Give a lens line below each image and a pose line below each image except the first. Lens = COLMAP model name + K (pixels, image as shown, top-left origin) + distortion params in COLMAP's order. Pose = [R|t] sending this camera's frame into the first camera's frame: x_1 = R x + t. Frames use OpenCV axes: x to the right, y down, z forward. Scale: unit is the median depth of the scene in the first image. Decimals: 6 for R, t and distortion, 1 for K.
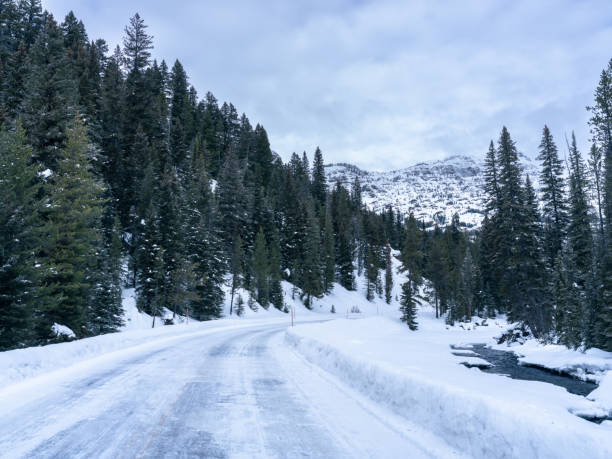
lens RADIAL K [[659.3, 0, 306.1], [0, 659.3, 239.4], [0, 0, 1]] dist [0.013738, -0.014572]
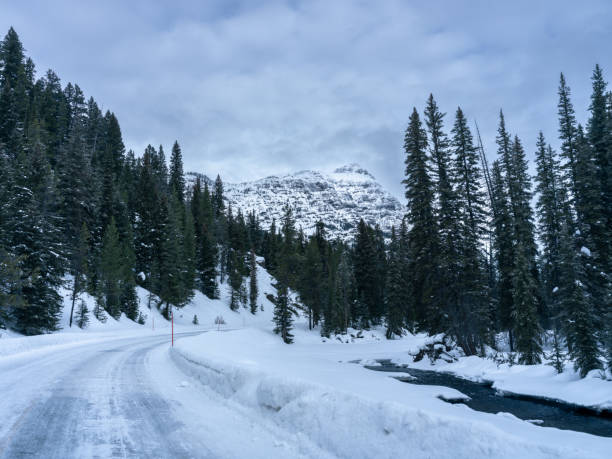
lens RADIAL K [[659.3, 0, 306.1], [0, 659.3, 239.4], [0, 0, 1]] dist [0.013738, -0.014572]
pose [[0.973684, 0.026871, 0.226314, -0.014959], [-0.022887, 0.999534, -0.020210, 0.013796], [-0.226752, 0.014498, 0.973845, 0.118522]]
